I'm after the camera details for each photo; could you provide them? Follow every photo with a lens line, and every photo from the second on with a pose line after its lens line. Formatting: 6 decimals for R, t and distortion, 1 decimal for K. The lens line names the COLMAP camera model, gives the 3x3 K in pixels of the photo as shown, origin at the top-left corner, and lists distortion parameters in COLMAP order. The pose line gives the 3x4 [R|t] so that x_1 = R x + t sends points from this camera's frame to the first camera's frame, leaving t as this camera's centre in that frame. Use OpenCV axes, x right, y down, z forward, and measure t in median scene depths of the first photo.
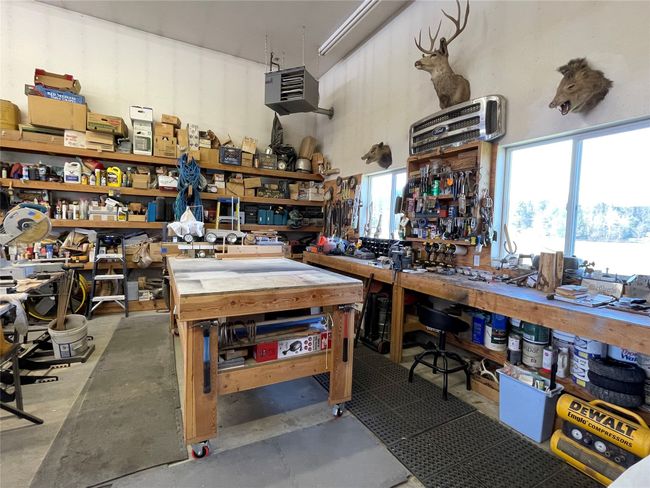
lens RADIAL K [[313.2, 0, 325.0], [0, 313.2, 241.5], [0, 0, 1]] dist [-0.018632, -0.000099]
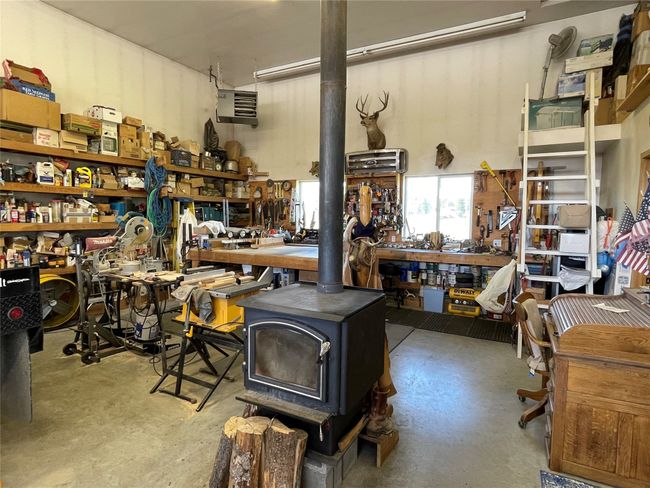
lens RADIAL K [[363.0, 0, 324.4], [0, 363.0, 242.8], [0, 0, 1]] dist [-0.042193, -0.002080]
pose [[0.831775, -0.064373, 0.551367, -0.682274], [0.045021, 0.997804, 0.048578, -0.023393], [-0.553284, -0.015583, 0.832847, -0.351838]]
